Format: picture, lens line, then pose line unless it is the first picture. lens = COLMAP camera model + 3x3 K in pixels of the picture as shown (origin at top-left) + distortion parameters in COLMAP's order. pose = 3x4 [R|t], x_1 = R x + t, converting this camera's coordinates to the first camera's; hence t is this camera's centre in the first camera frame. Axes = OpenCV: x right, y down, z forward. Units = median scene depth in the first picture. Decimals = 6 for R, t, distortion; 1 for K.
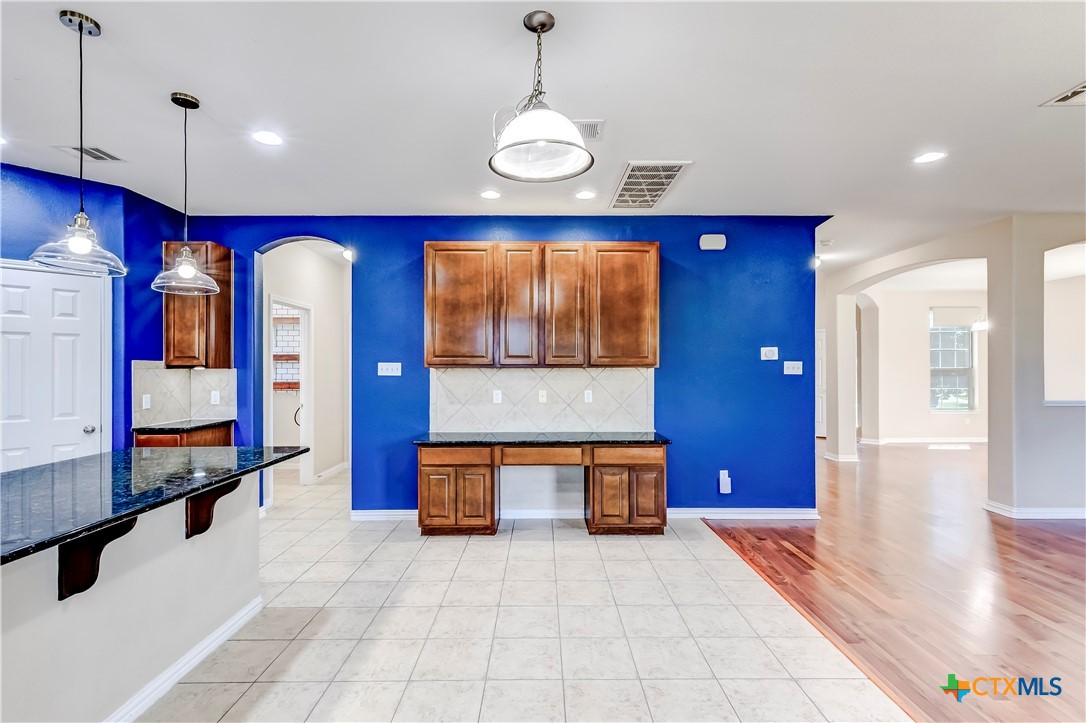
lens RADIAL K [[491.7, 0, 543.5], [0, 491.7, 367.3], [0, 0, 1]] dist [0.008900, -0.001618]
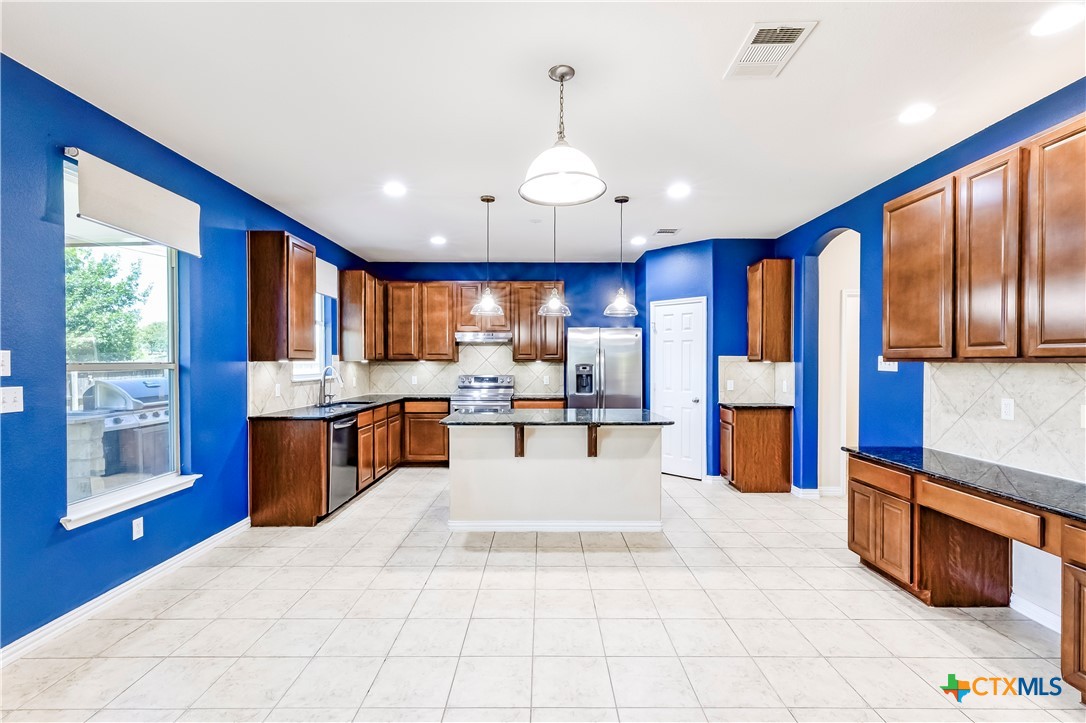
lens RADIAL K [[491.7, 0, 546.2], [0, 491.7, 364.4], [0, 0, 1]] dist [0.008900, -0.001618]
pose [[0.002932, 0.007726, -0.999966, 0.565731], [-0.001003, 0.999970, 0.007723, -0.000703], [0.999995, 0.000980, 0.002940, 0.450042]]
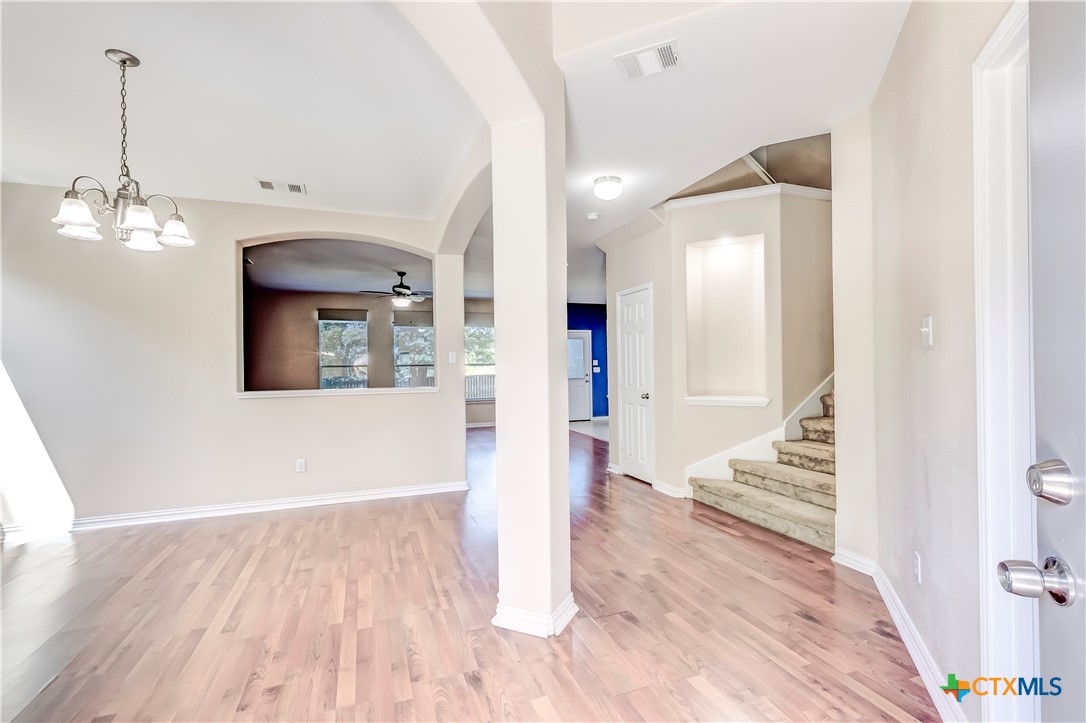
lens RADIAL K [[491.7, 0, 533.8], [0, 491.7, 369.4], [0, 0, 1]] dist [0.008900, -0.001618]
pose [[-0.946358, 0.013391, -0.322843, 1.261113], [0.013121, 0.999909, 0.003013, 0.026934], [0.322854, -0.001385, -0.946448, 2.377487]]
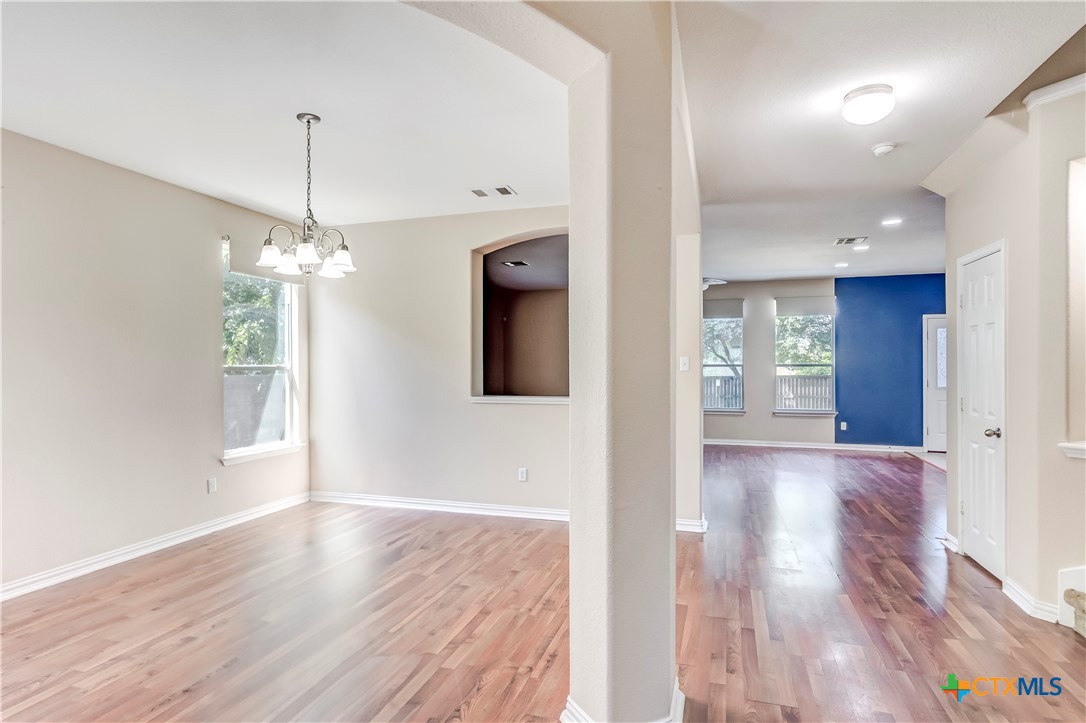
lens RADIAL K [[565.5, 0, 530.9], [0, 565.5, 370.2], [0, 0, 1]] dist [-0.008310, -0.000103]
pose [[-0.944507, -0.001551, 0.328489, 0.979400], [0.002147, 0.999938, 0.010893, -0.001810], [-0.328486, 0.010993, -0.944445, 2.313764]]
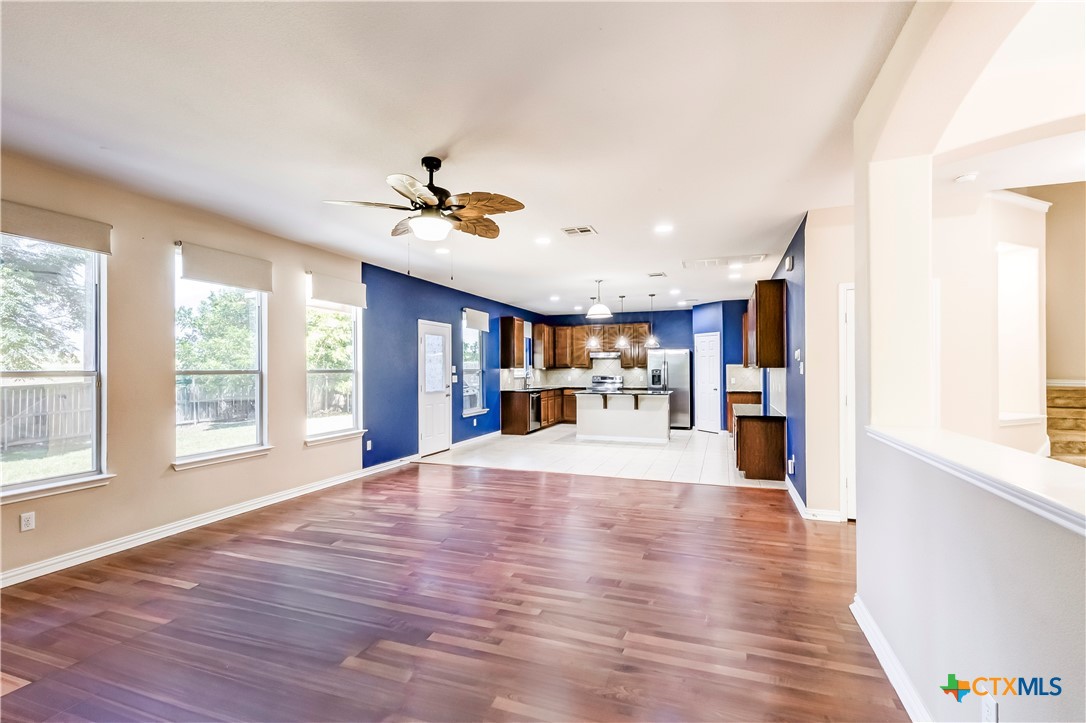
lens RADIAL K [[491.7, 0, 543.3], [0, 491.7, 363.1], [0, 0, 1]] dist [0.008900, -0.001618]
pose [[-0.348042, -0.007150, -0.937452, 1.813320], [0.003999, 0.999950, -0.009111, -0.003011], [0.937470, -0.006920, -0.347996, 0.917586]]
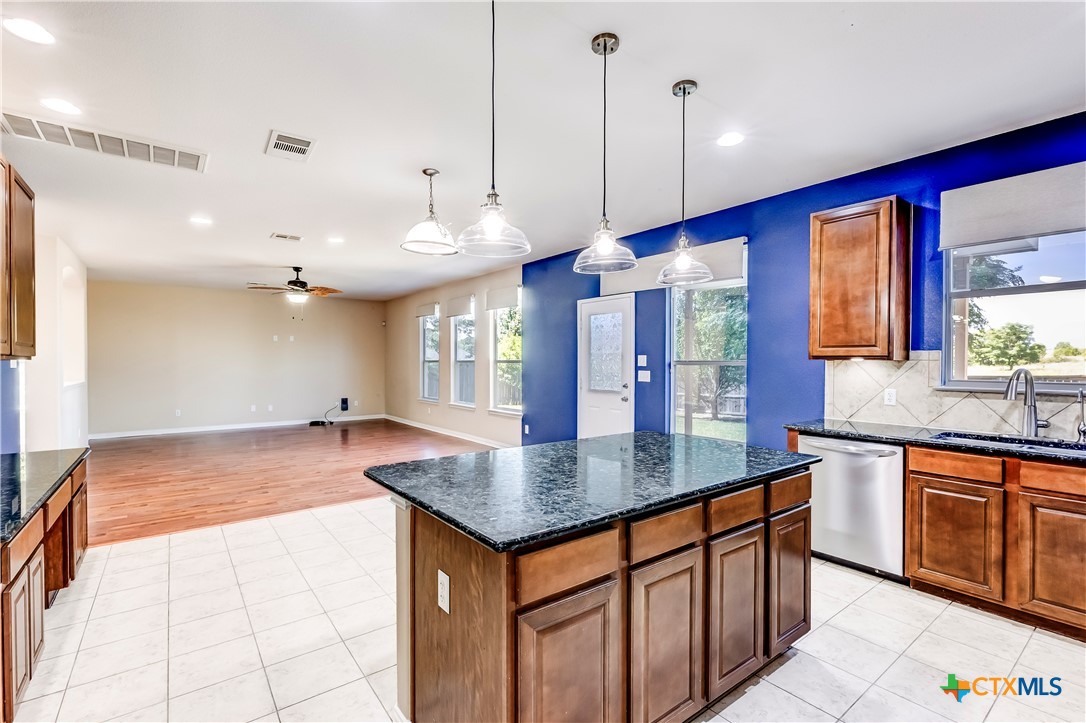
lens RADIAL K [[491.7, 0, 544.6], [0, 491.7, 364.2], [0, 0, 1]] dist [0.008900, -0.001618]
pose [[-0.602959, -0.004862, 0.797757, -0.833845], [0.002449, 0.999965, 0.007945, 0.001065], [-0.797768, 0.006744, -0.602926, 0.838889]]
